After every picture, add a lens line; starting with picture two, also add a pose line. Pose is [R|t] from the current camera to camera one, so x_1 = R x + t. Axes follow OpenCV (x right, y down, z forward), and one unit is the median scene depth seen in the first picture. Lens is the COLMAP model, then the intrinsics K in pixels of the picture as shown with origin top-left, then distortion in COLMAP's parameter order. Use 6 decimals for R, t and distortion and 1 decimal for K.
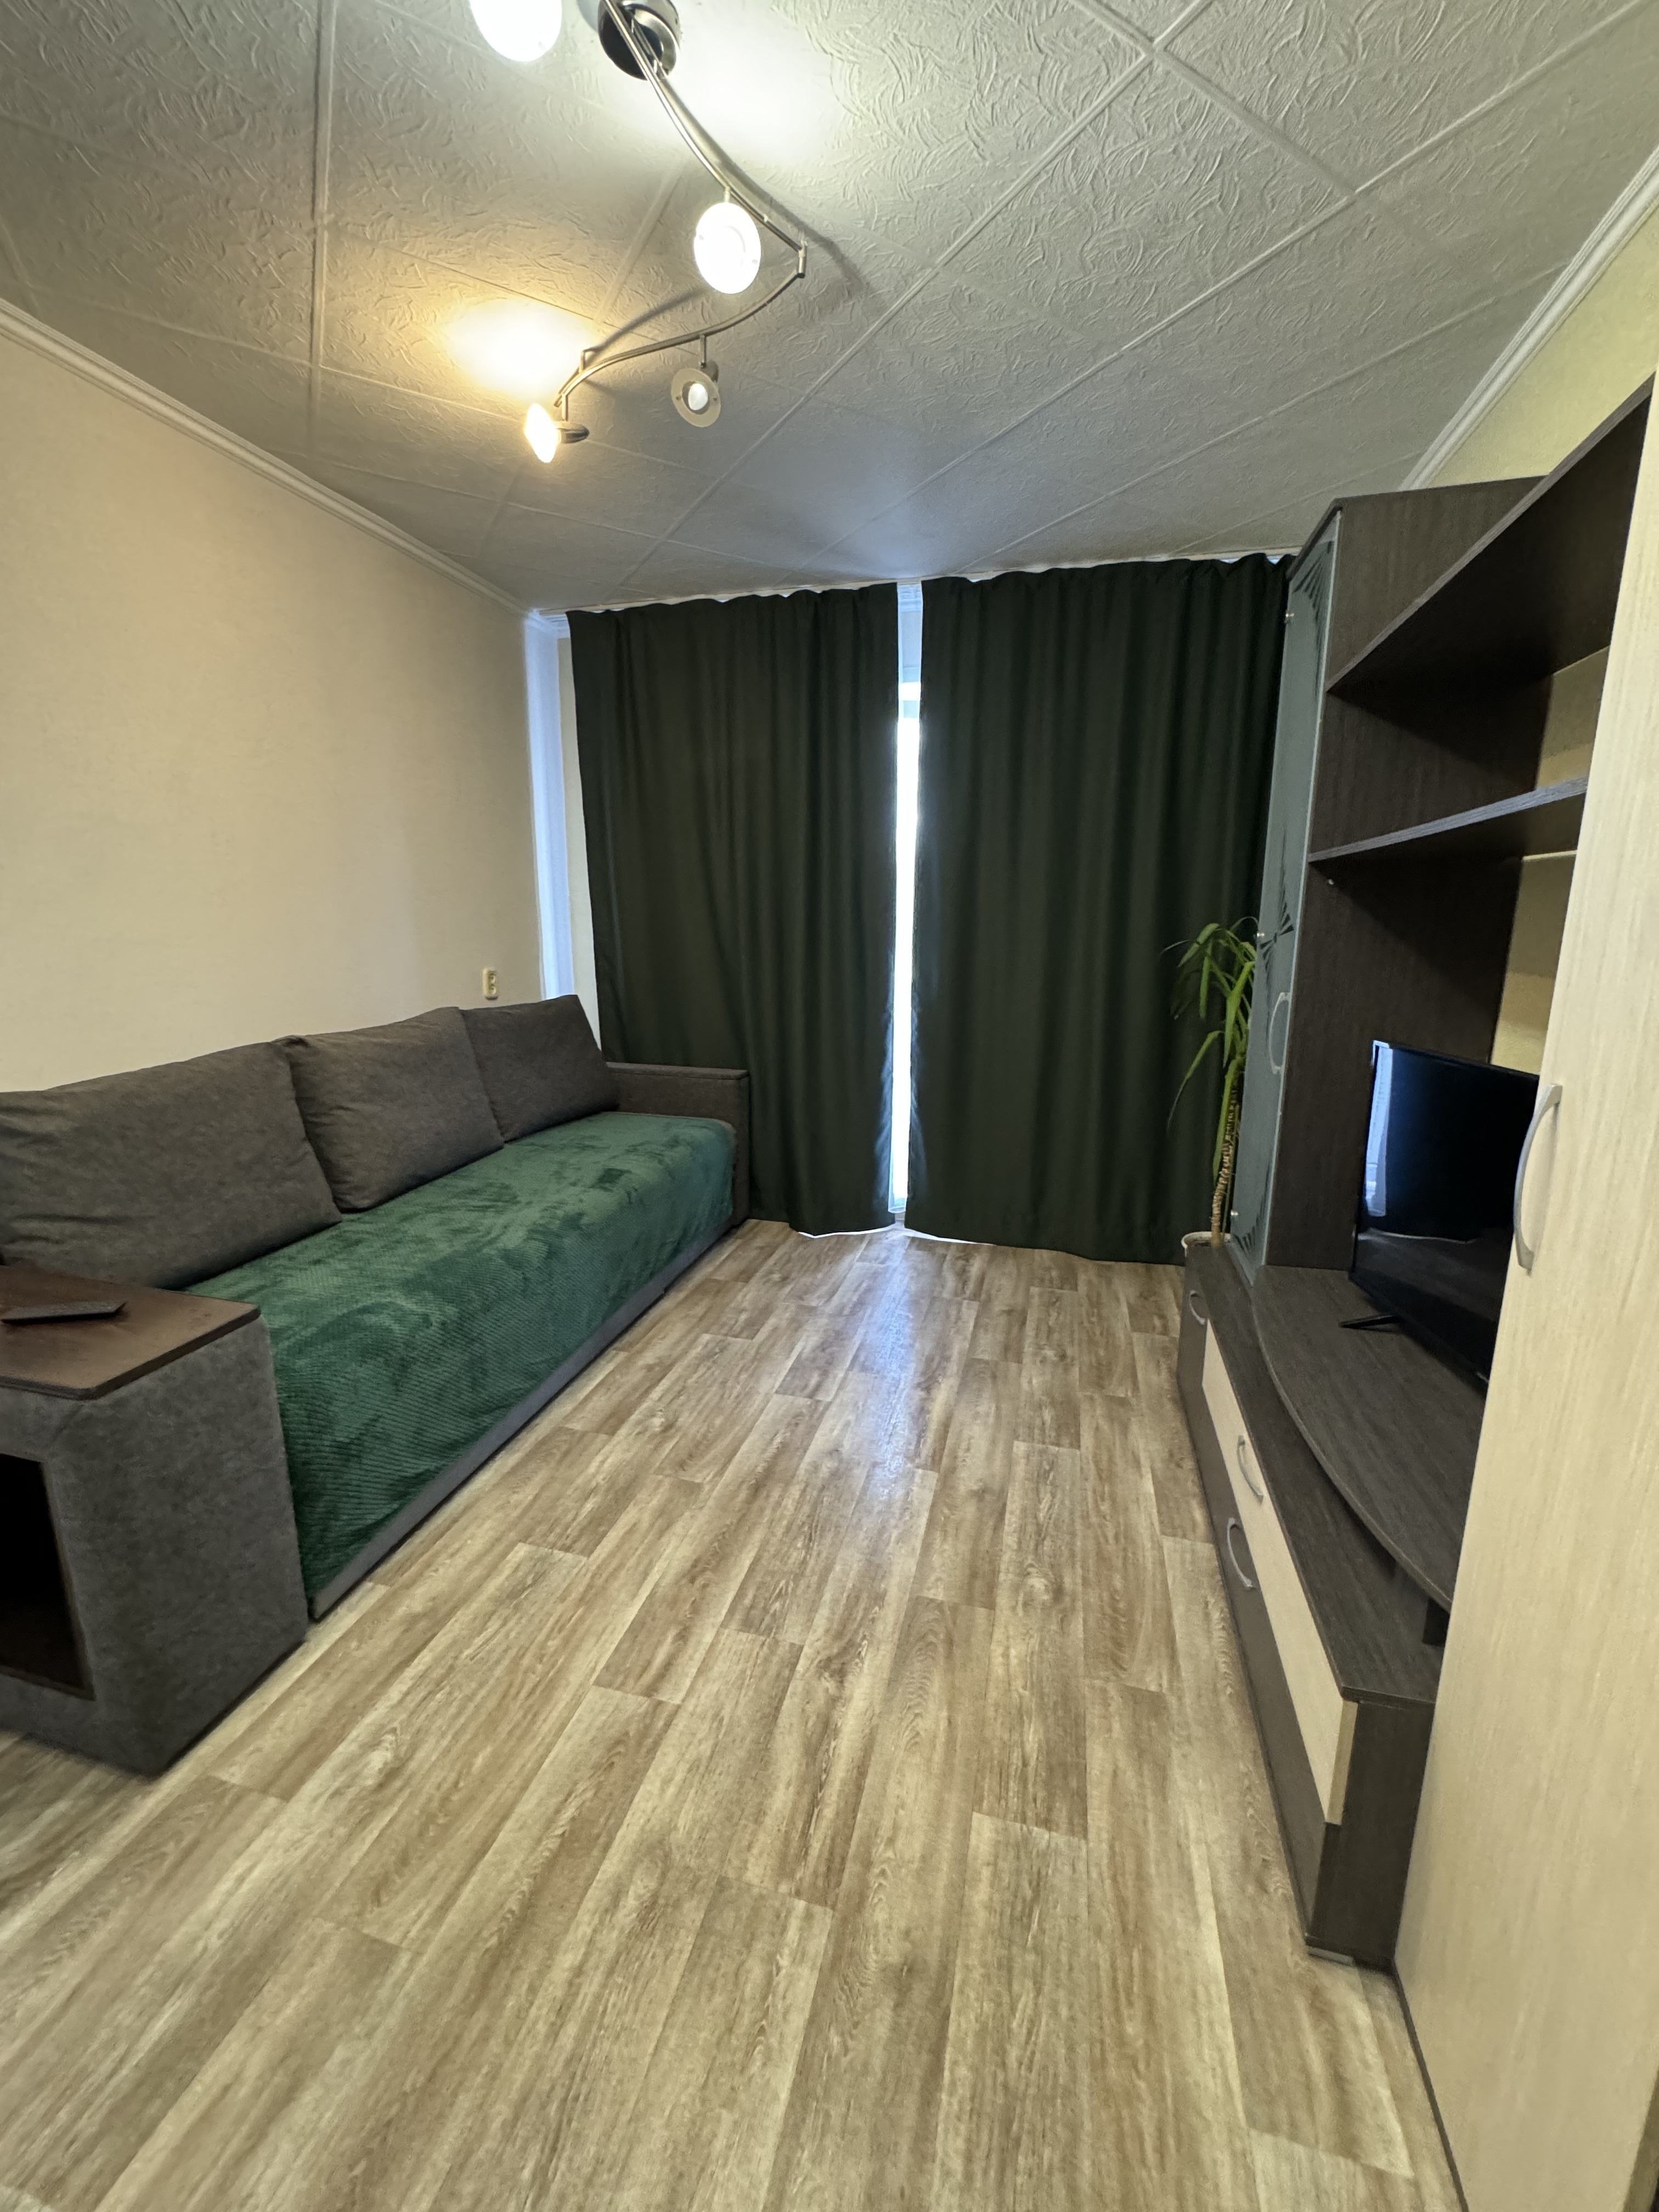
lens RADIAL K [[877.5, 0, 837.4], [0, 877.5, 1107.9], [0, 0, 1]] dist [-0.003937, 0.000222]
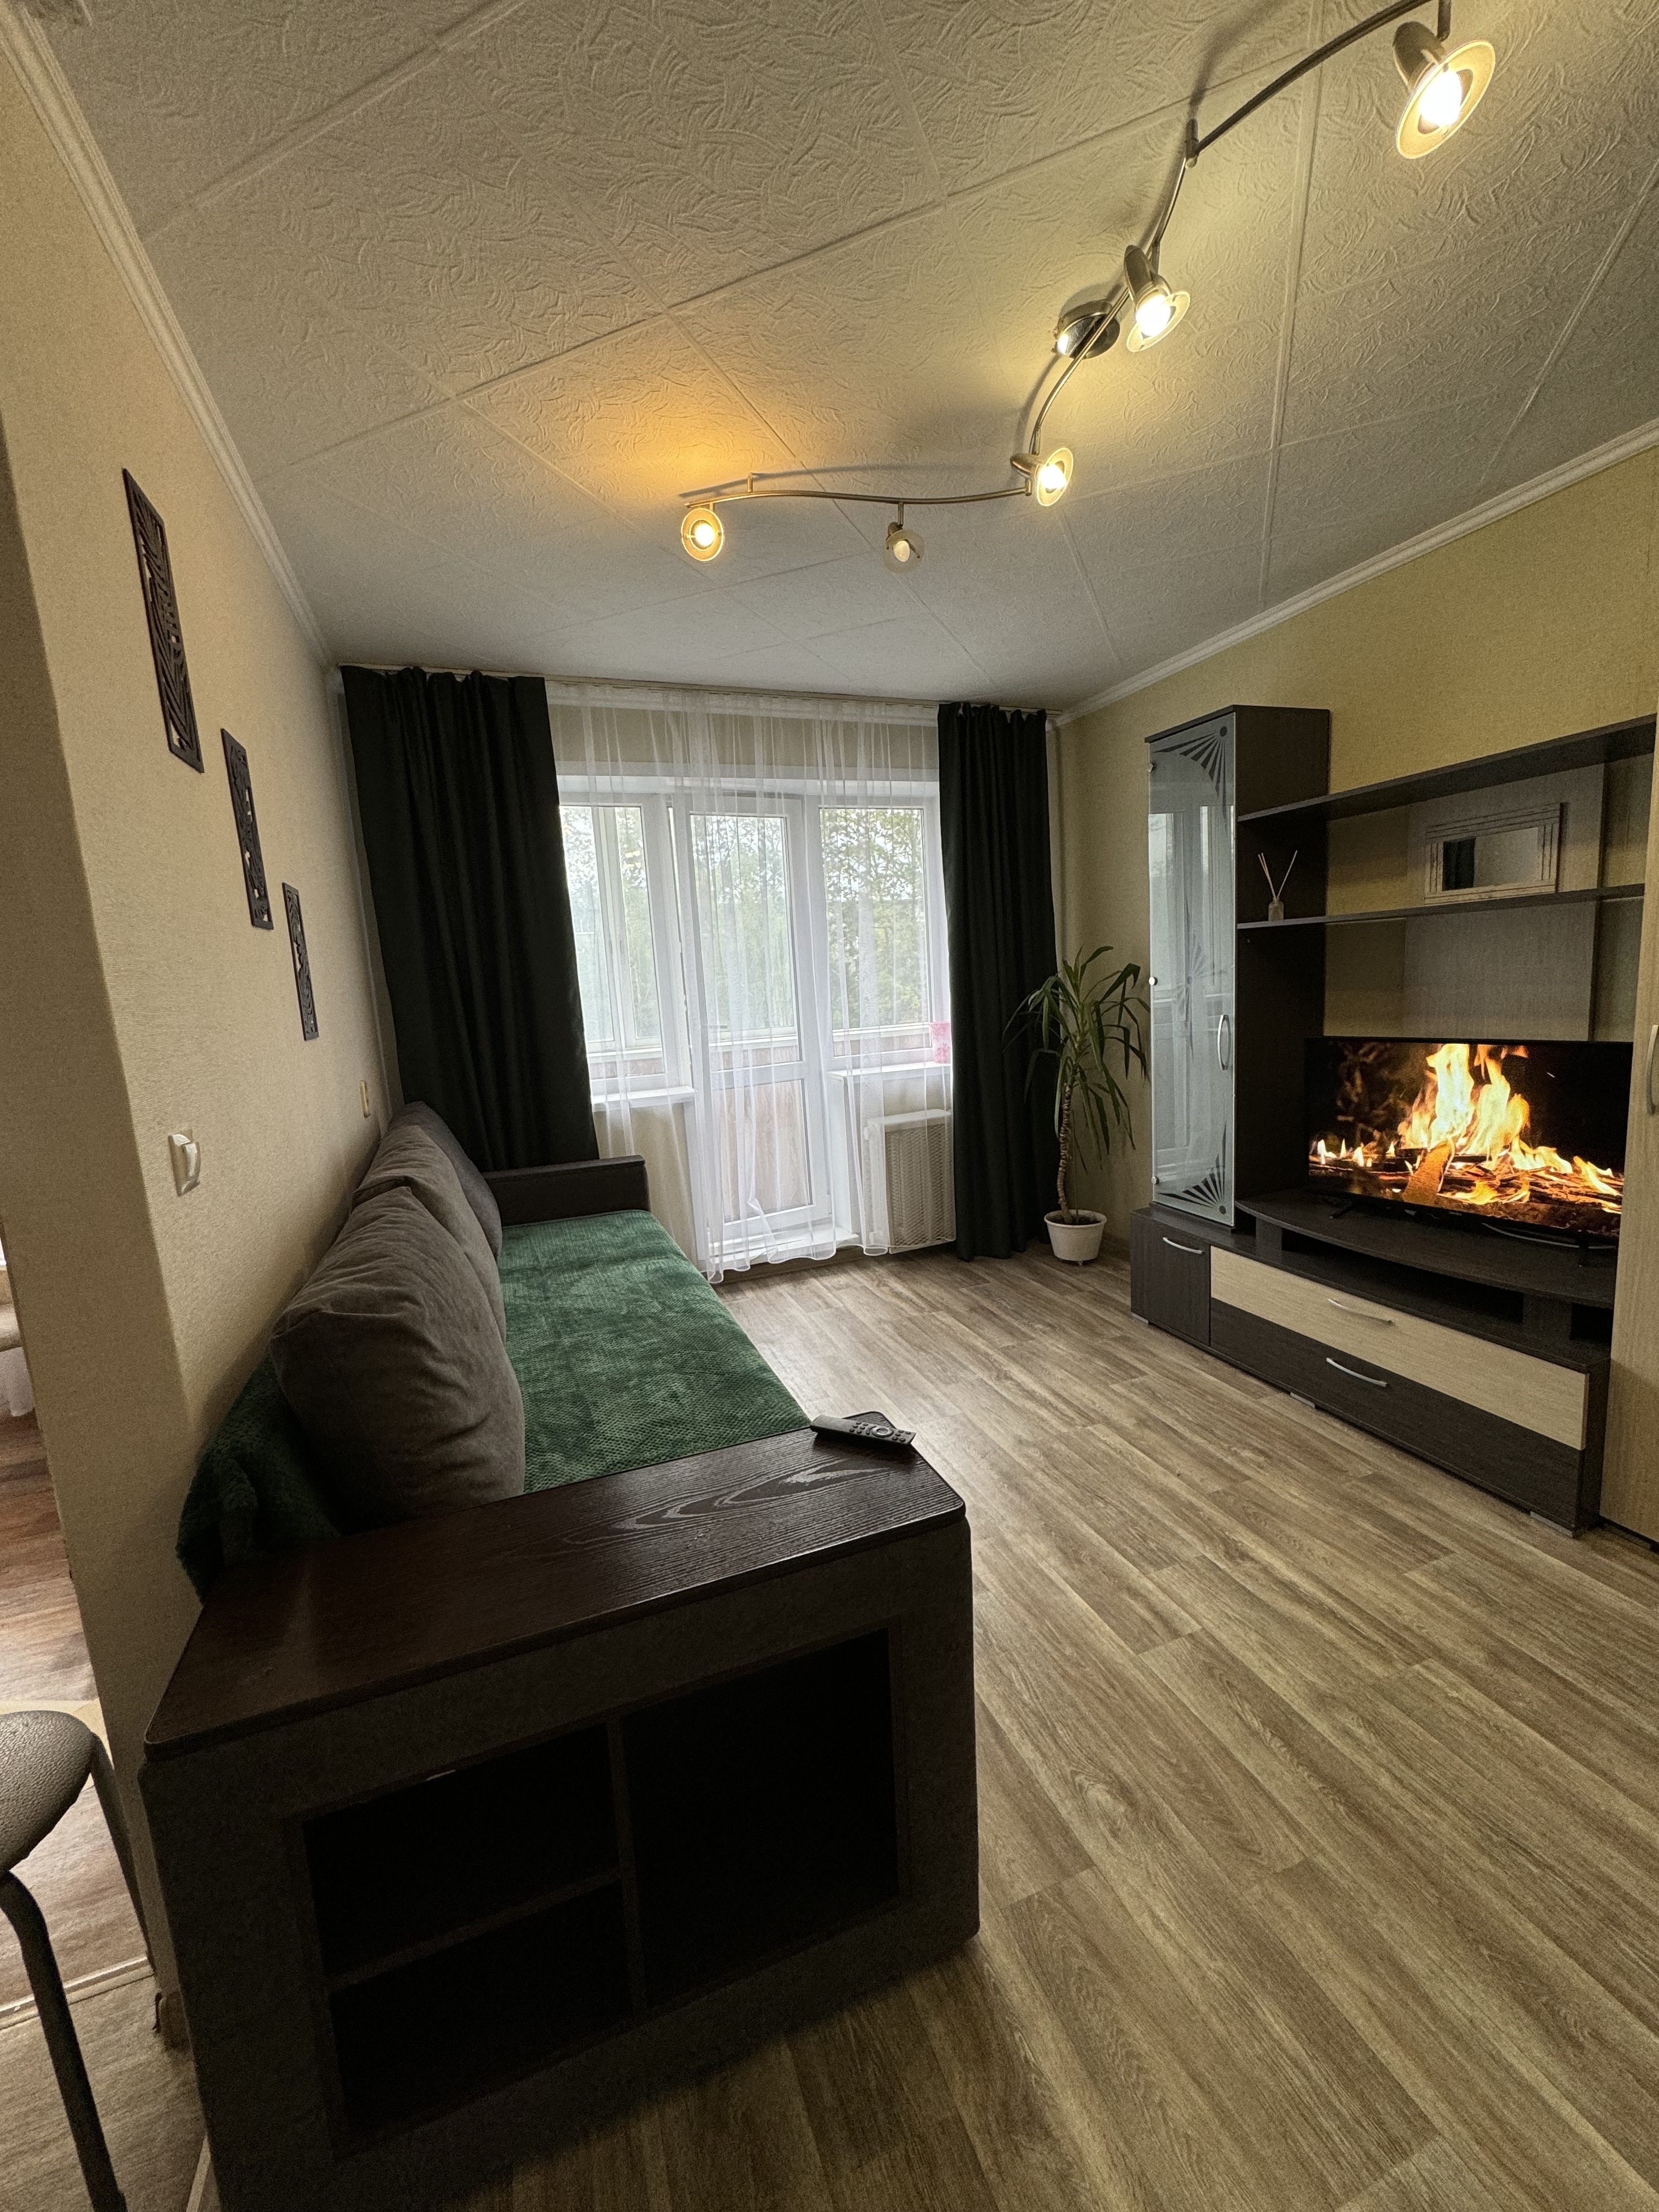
lens RADIAL K [[877.5, 0, 834.5], [0, 877.5, 1107.9], [0, 0, 1]] dist [-0.003937, 0.000222]
pose [[0.812484, -0.137441, 0.566551, -1.189482], [0.181986, 0.983044, -0.022505, -0.082503], [-0.553851, 0.121389, 0.823719, 0.210897]]
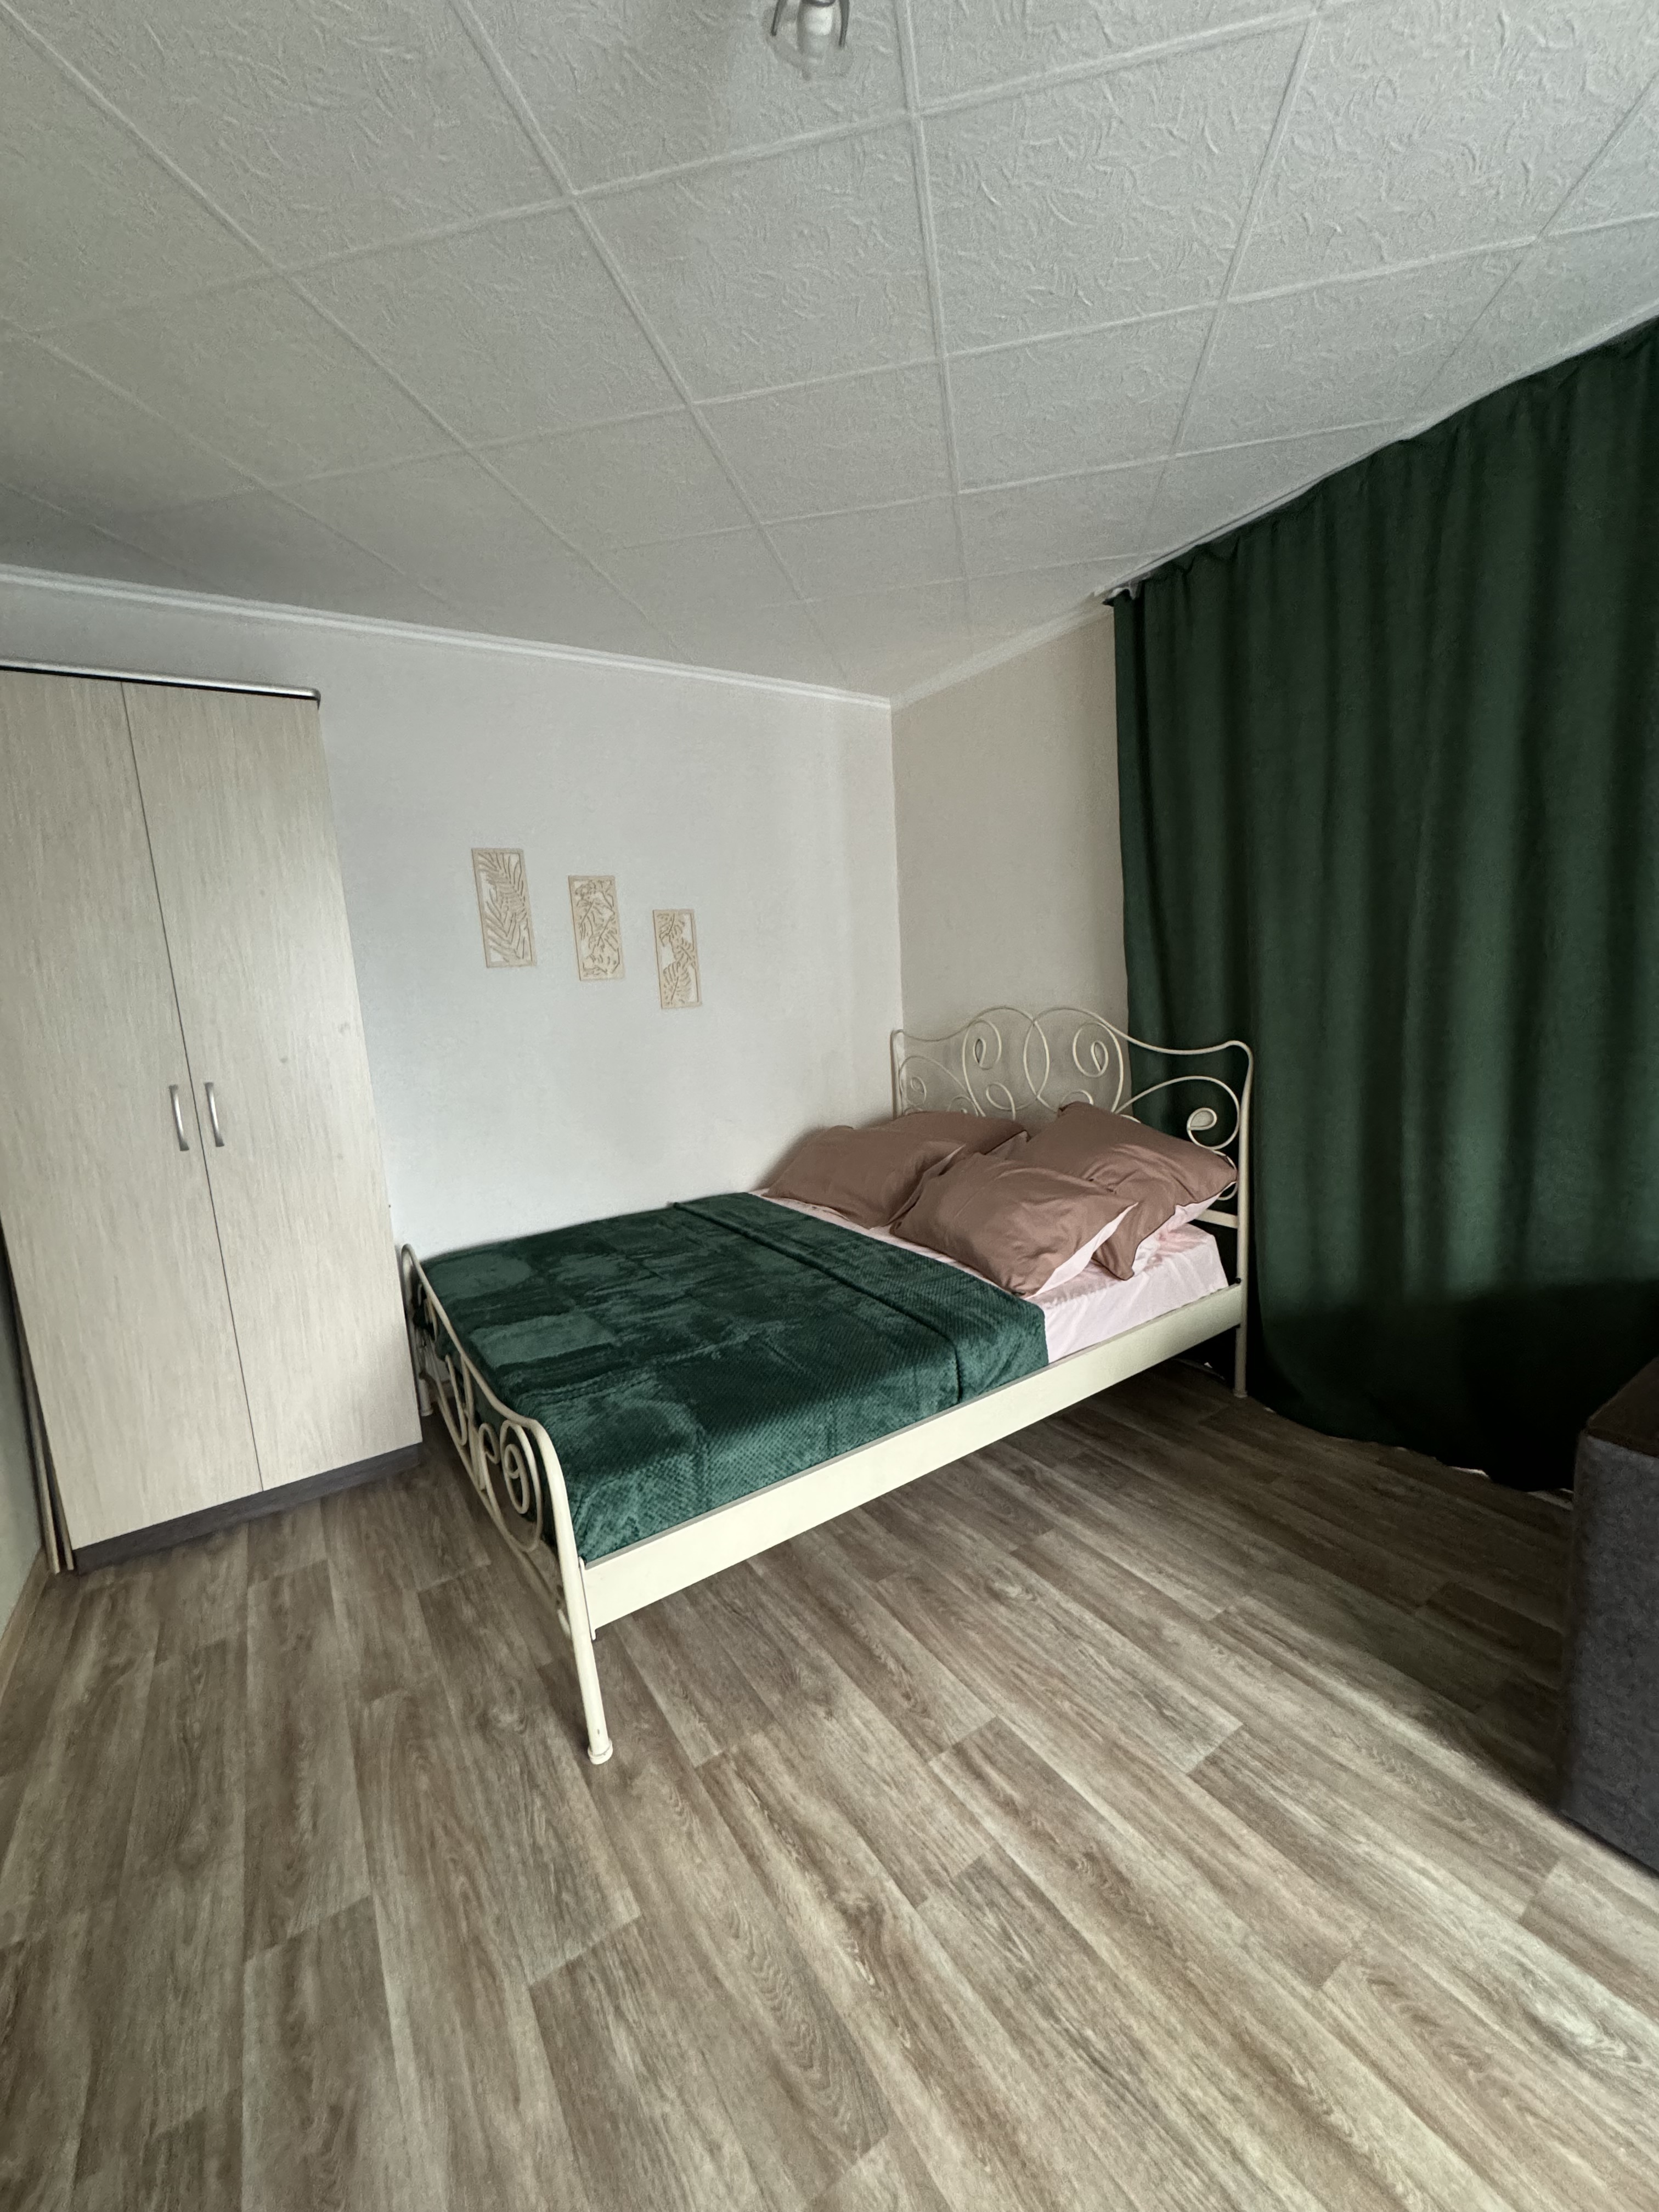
lens RADIAL K [[877.5, 0, 833.3], [0, 877.5, 1119.2], [0, 0, 1]] dist [-0.003937, 0.000222]
pose [[-0.669776, 0.155129, -0.726179, 0.528271], [-0.102040, 0.949430, 0.296934, -0.328910], [0.735519, 0.272978, -0.620076, 1.372045]]
